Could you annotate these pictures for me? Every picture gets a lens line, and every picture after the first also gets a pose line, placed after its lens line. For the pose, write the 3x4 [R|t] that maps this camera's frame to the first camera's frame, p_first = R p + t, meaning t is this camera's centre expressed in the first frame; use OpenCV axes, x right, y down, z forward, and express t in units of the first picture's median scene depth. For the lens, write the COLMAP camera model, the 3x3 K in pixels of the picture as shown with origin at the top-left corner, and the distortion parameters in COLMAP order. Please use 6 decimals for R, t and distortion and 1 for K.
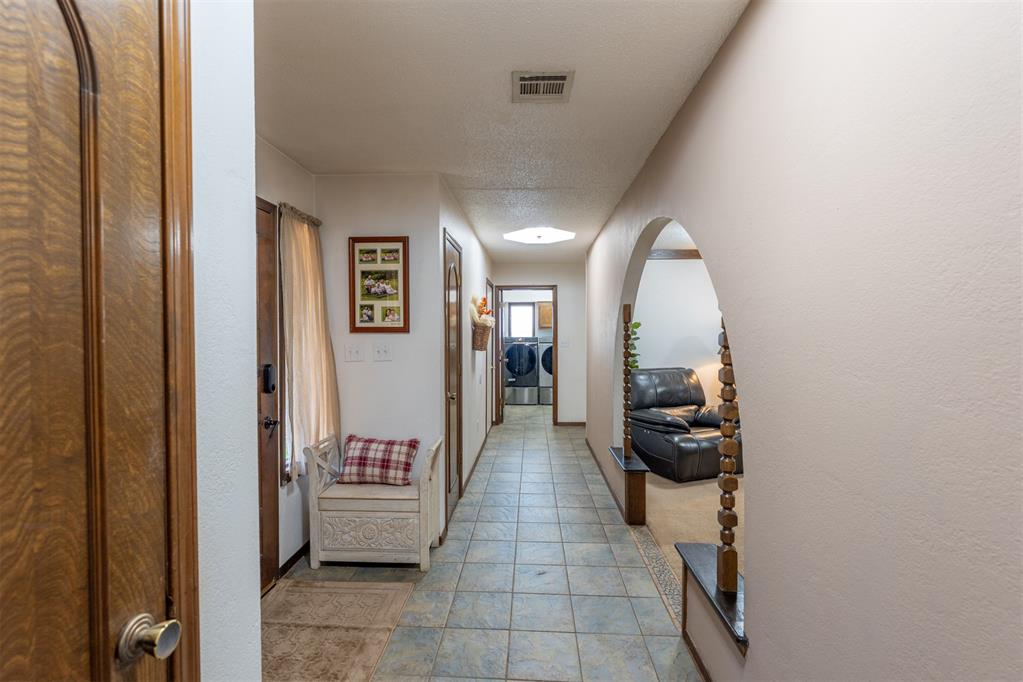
lens RADIAL K [[463.9, 0, 511.5], [0, 463.9, 341.0], [0, 0, 1]] dist [0.000540, 0.000065]
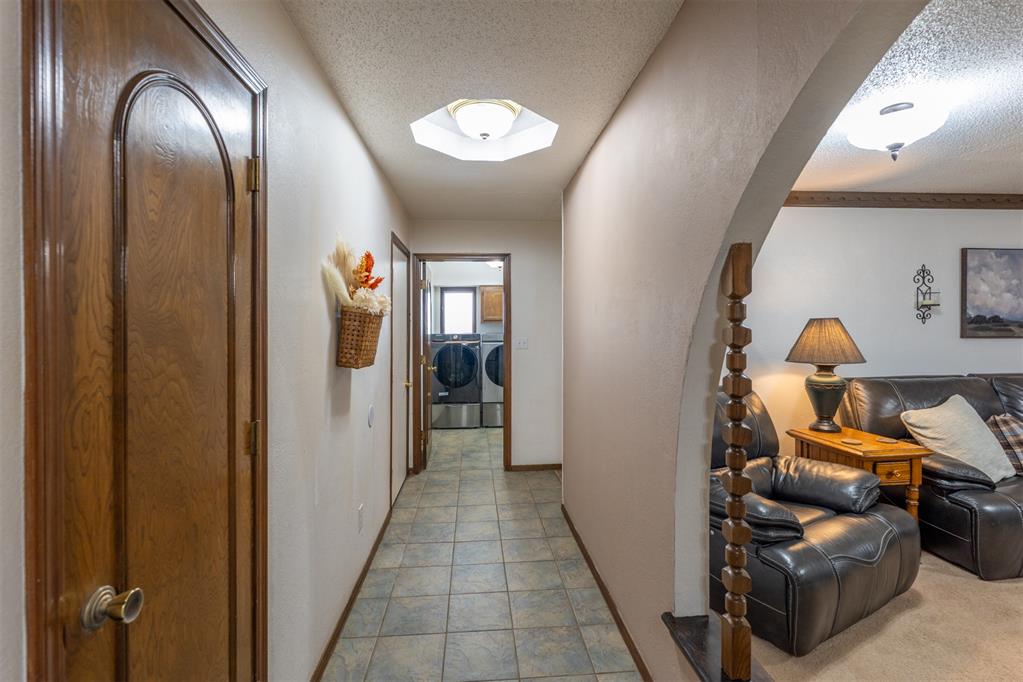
lens RADIAL K [[471.6, 0, 513.6], [0, 471.6, 326.1], [0, 0, 1]] dist [0.001135, 0.000174]
pose [[0.991607, 0.000045, 0.129288, 0.016524], [0.002594, 0.999792, -0.020243, -0.006300], [-0.129262, 0.020409, 0.991400, 0.325802]]
